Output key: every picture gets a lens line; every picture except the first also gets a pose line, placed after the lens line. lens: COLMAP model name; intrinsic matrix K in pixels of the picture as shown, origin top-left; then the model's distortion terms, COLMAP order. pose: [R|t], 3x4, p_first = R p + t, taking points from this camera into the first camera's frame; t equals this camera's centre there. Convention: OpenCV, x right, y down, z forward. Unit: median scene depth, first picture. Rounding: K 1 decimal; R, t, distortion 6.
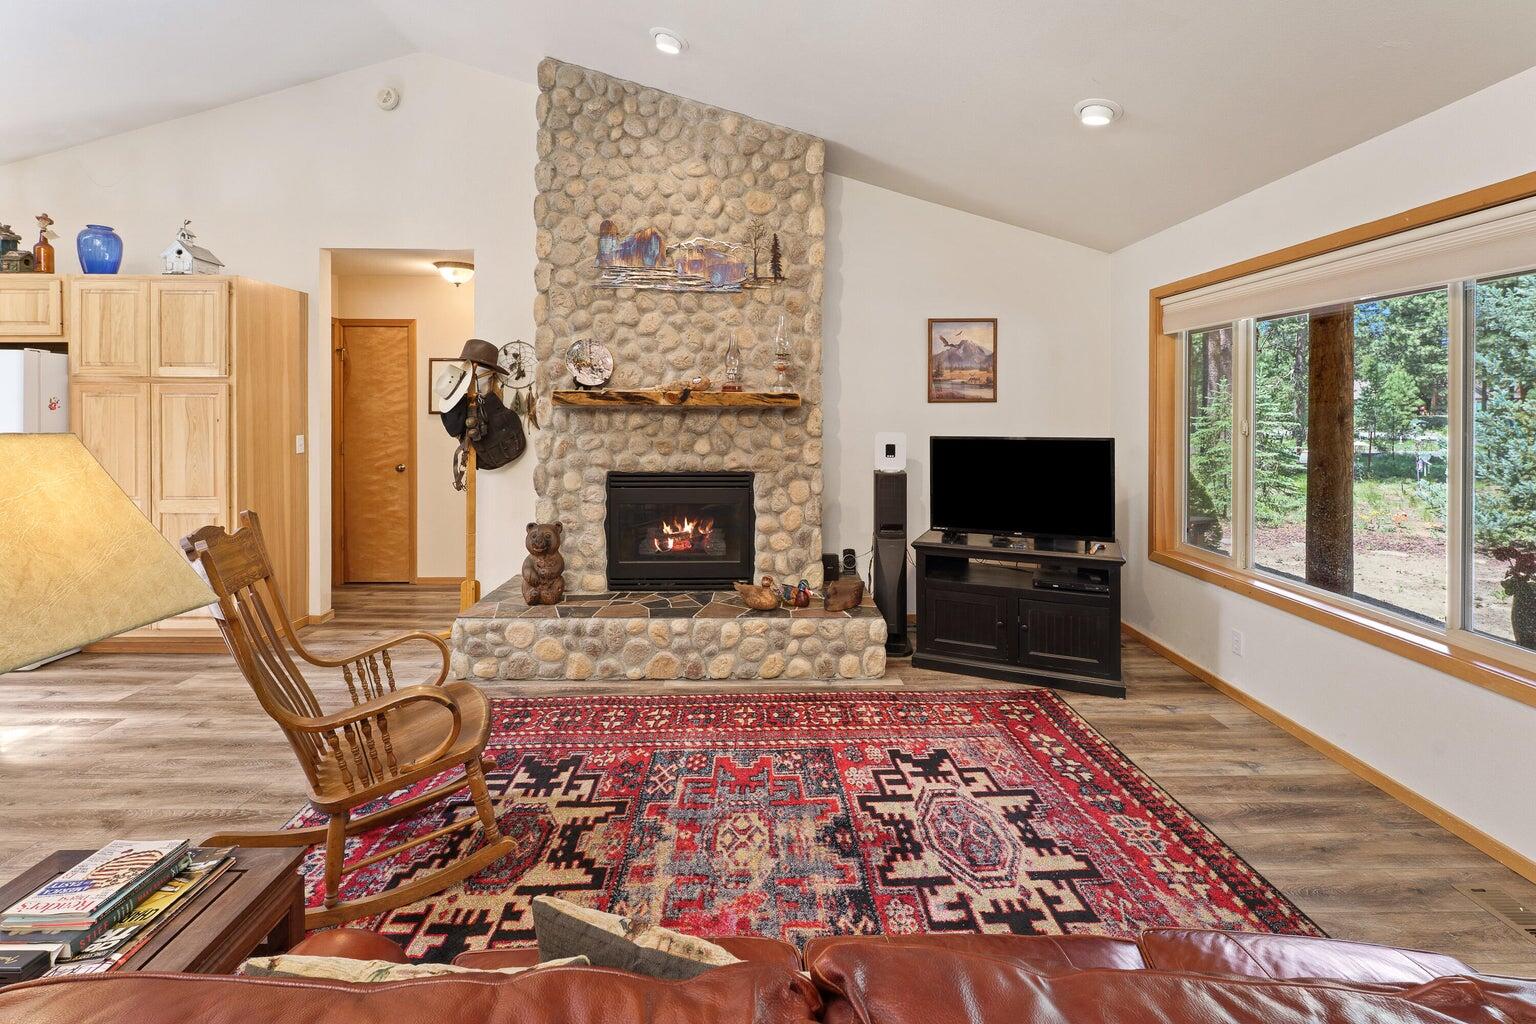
lens RADIAL K [[685.8, 0, 767.1], [0, 685.8, 415.5], [0, 0, 1]] dist [-0.000538, 0.000073]
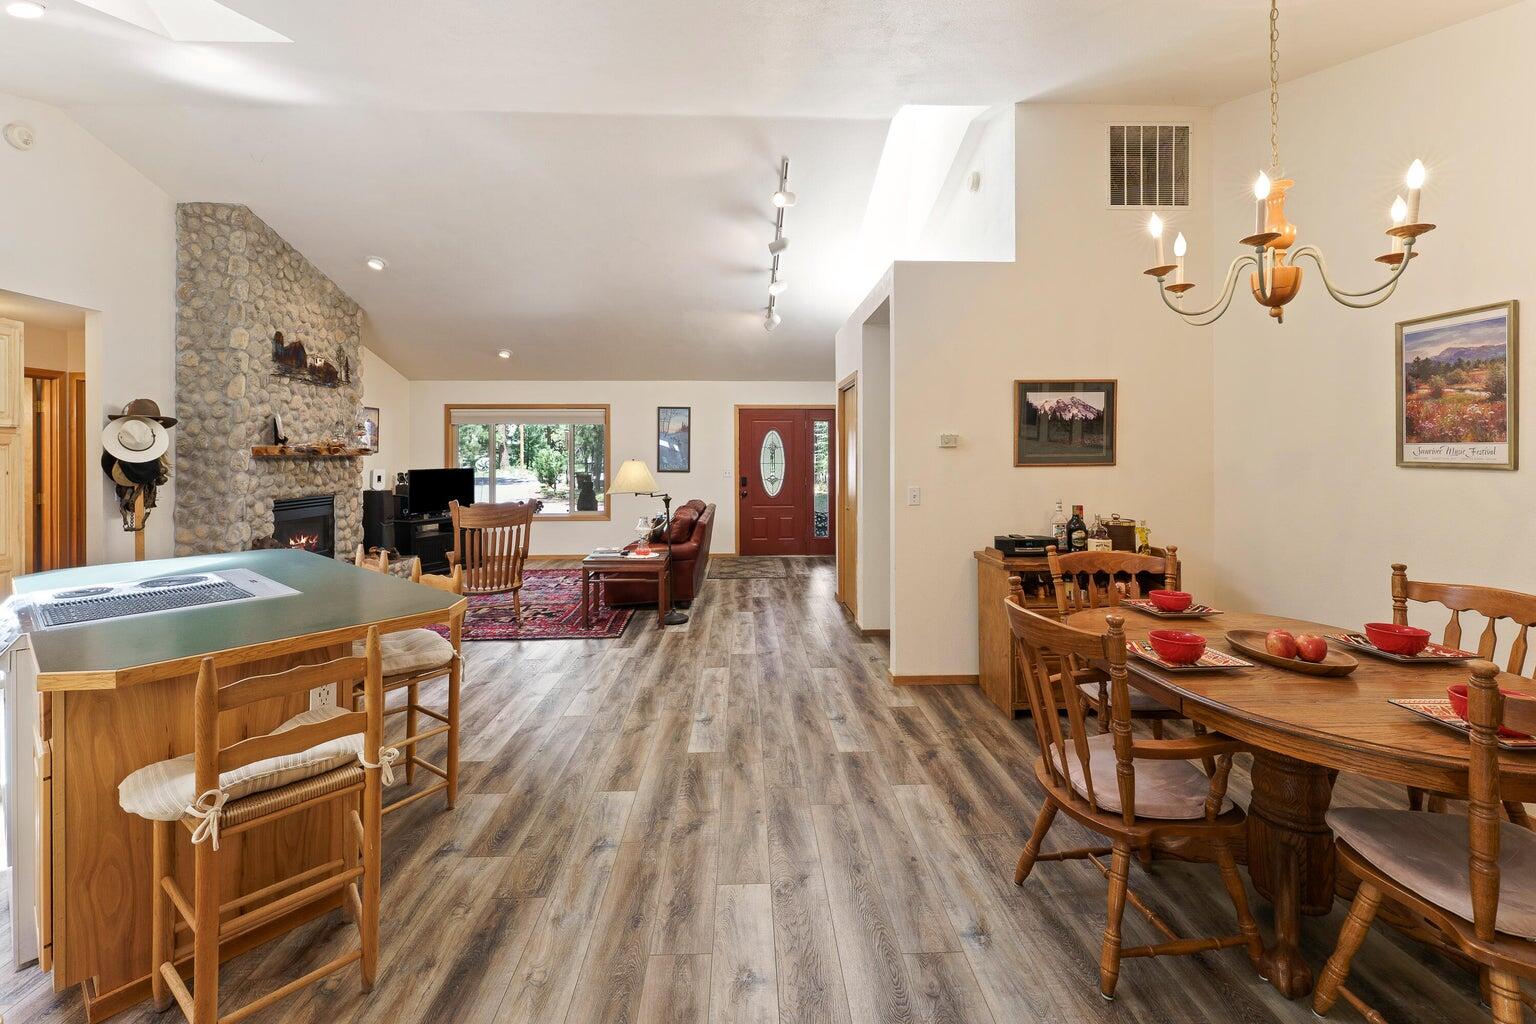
lens RADIAL K [[639.4, 0, 771.1], [0, 639.4, 458.6], [0, 0, 1]] dist [0.011248, 0.000112]
pose [[-0.028982, -0.008805, 0.999541, -1.650234], [0.010244, 0.999906, 0.009105, -0.009698], [-0.999527, 0.010503, -0.028889, -0.025636]]
